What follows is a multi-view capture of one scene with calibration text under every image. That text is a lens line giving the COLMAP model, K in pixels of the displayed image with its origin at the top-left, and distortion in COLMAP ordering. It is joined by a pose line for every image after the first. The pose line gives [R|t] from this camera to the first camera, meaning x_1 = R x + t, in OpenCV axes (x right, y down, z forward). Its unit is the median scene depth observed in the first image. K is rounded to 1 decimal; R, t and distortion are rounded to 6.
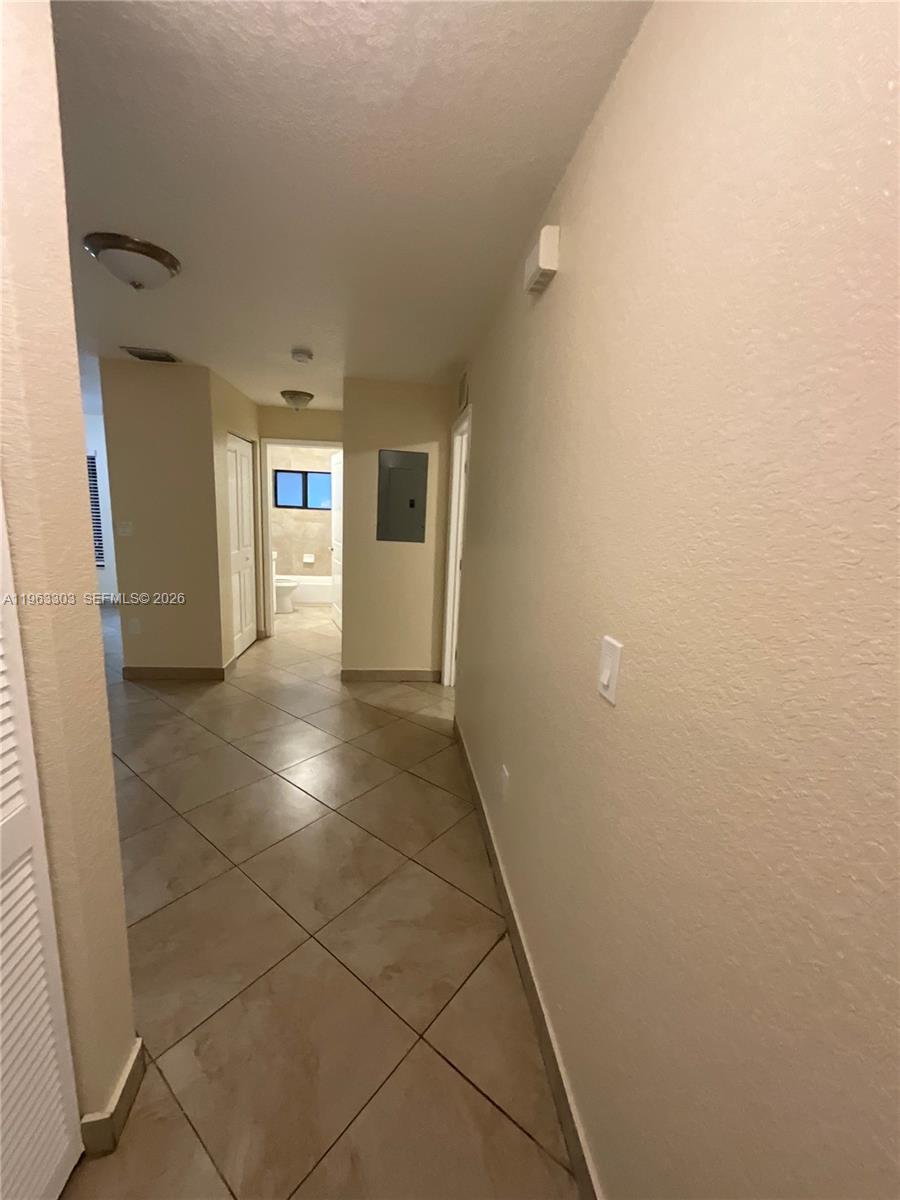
lens RADIAL K [[484.9, 0, 454.0], [0, 484.9, 600.8], [0, 0, 1]] dist [-0.010405, 0.000493]
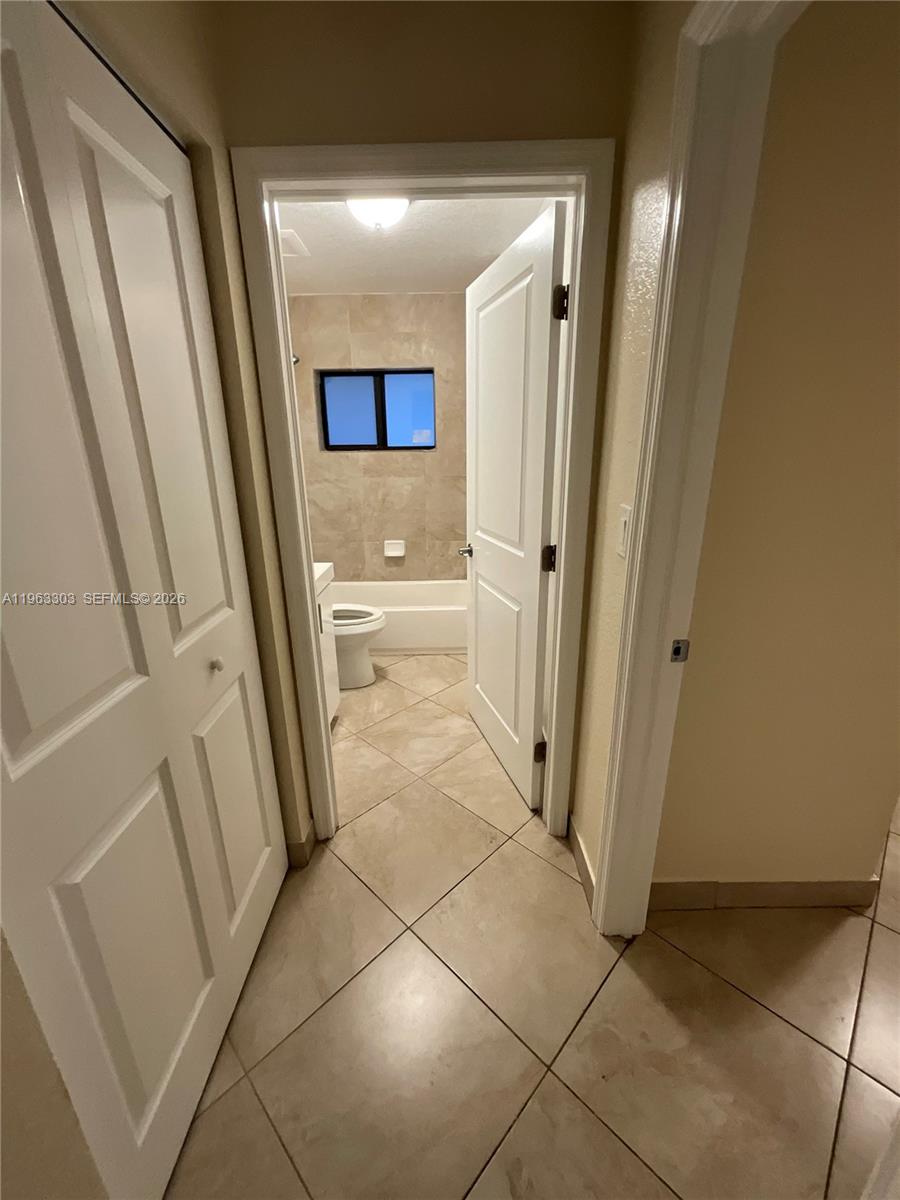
lens RADIAL K [[484.9, 0, 451.8], [0, 484.9, 605.0], [0, 0, 1]] dist [-0.010405, 0.000493]
pose [[0.991757, -0.019558, -0.126634, -0.177953], [0.035958, 0.991051, 0.128552, -0.093279], [0.122986, -0.132046, 0.983584, 0.498941]]
